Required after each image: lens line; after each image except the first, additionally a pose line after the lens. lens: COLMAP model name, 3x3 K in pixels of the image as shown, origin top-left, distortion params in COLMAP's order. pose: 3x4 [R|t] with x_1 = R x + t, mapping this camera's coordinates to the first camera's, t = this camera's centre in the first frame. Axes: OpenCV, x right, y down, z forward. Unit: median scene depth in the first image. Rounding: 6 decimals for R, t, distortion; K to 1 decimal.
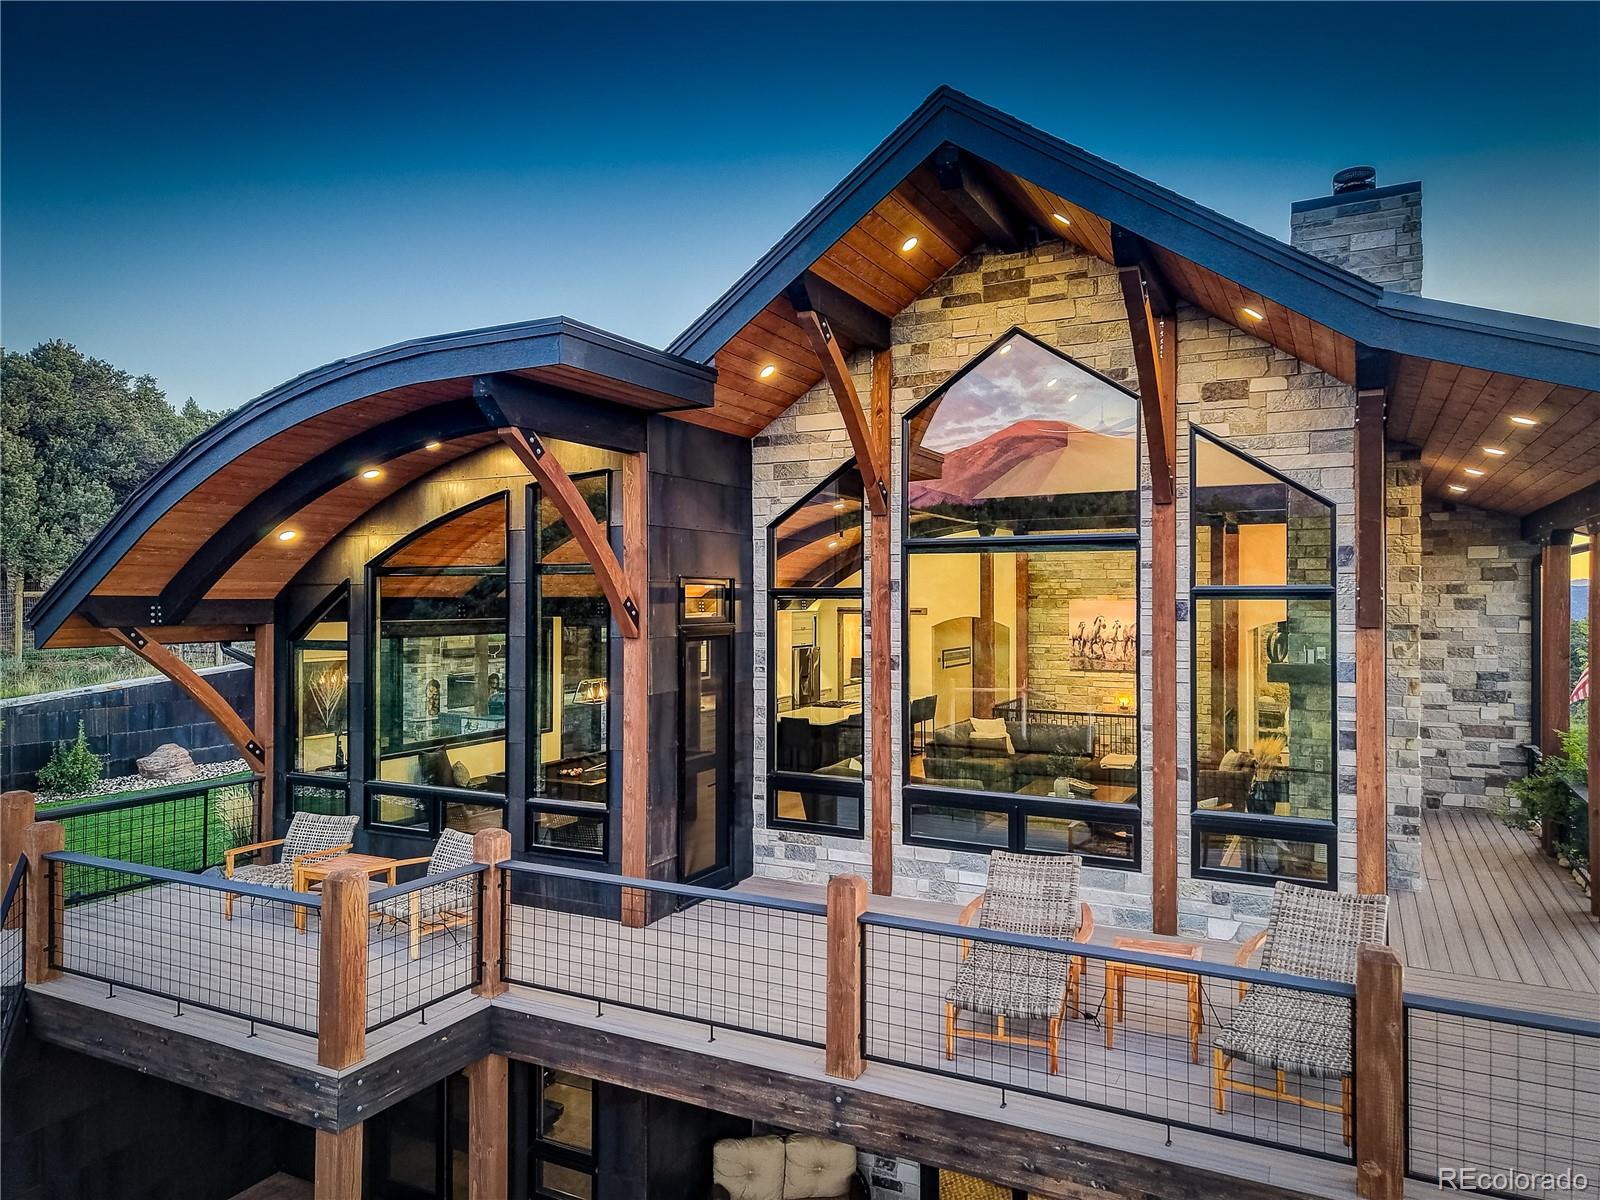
lens RADIAL K [[1081.5, 0, 800.0], [0, 1081.5, 600.0], [0, 0, 1]] dist [0.008933, 0.002373]
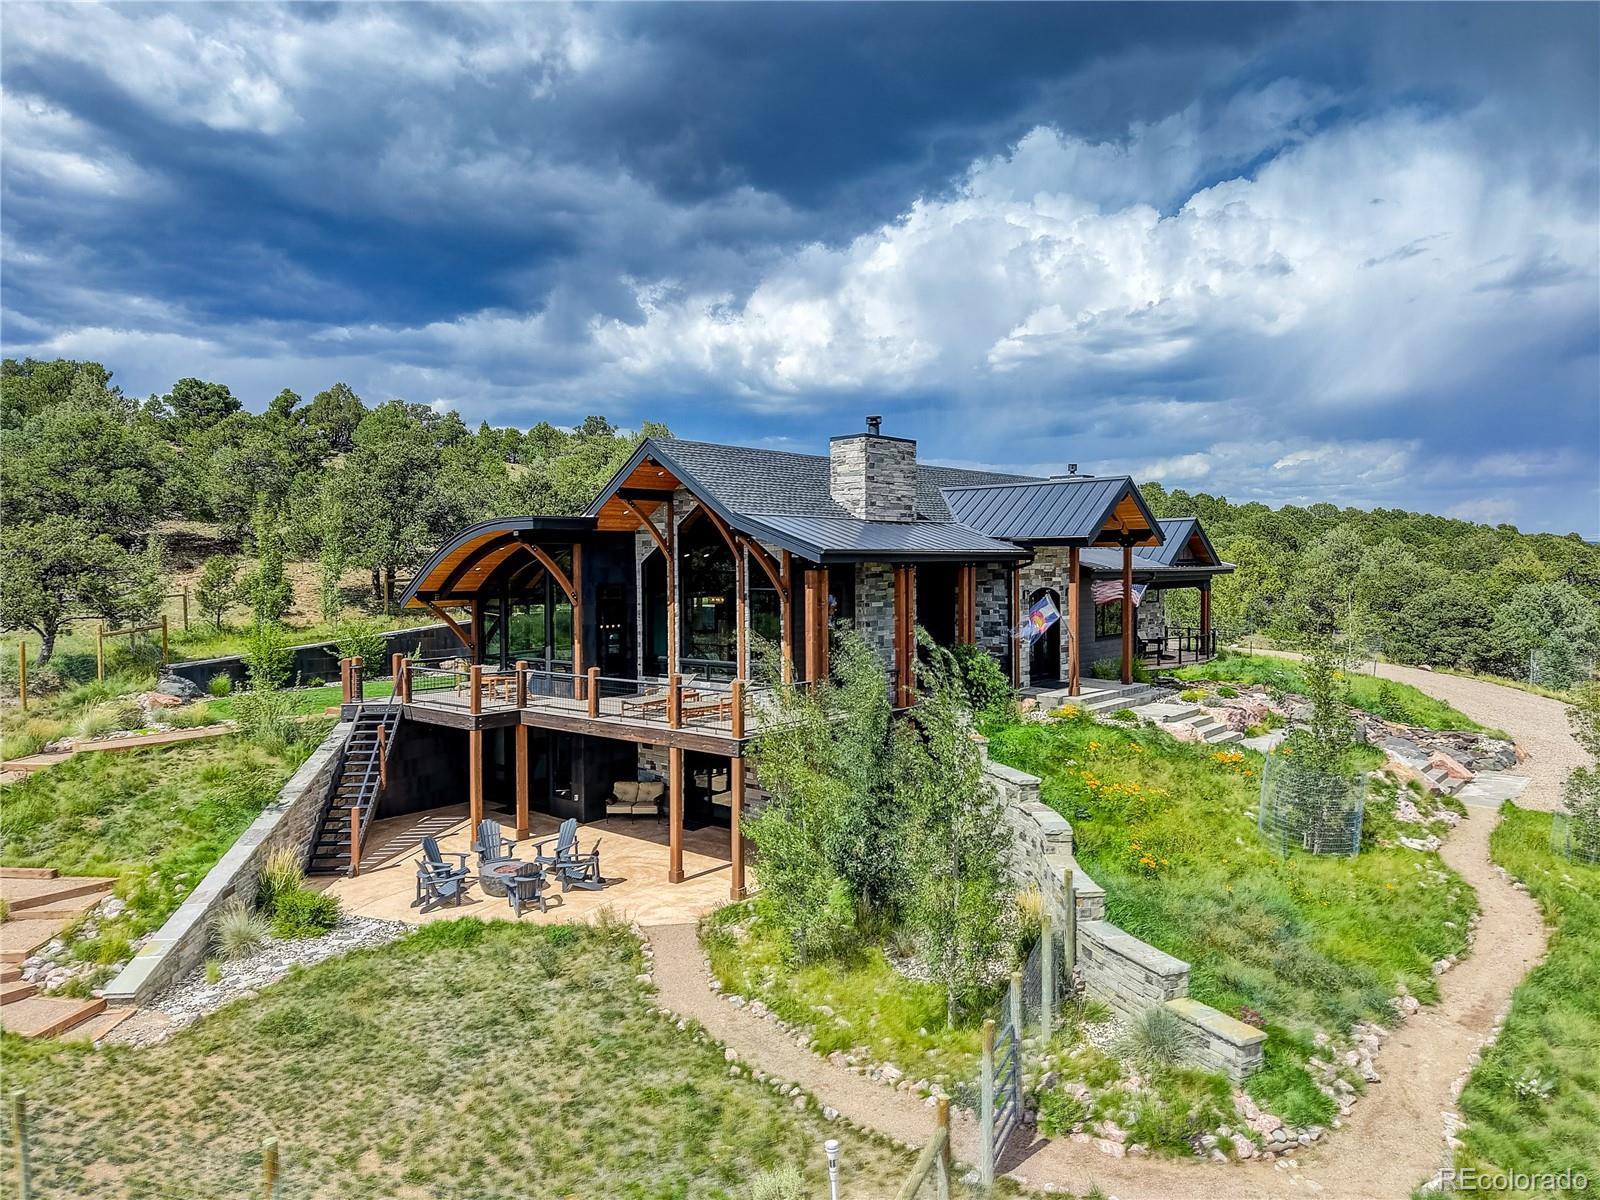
lens RADIAL K [[1081.5, 0, 800.0], [0, 1081.5, 600.0], [0, 0, 1]] dist [0.008933, 0.002373]
pose [[0.970756, 0.001616, -0.240063, 1.041178], [0.006198, 0.999475, 0.031791, -0.064005], [0.239989, -0.032350, 0.970237, -1.575280]]
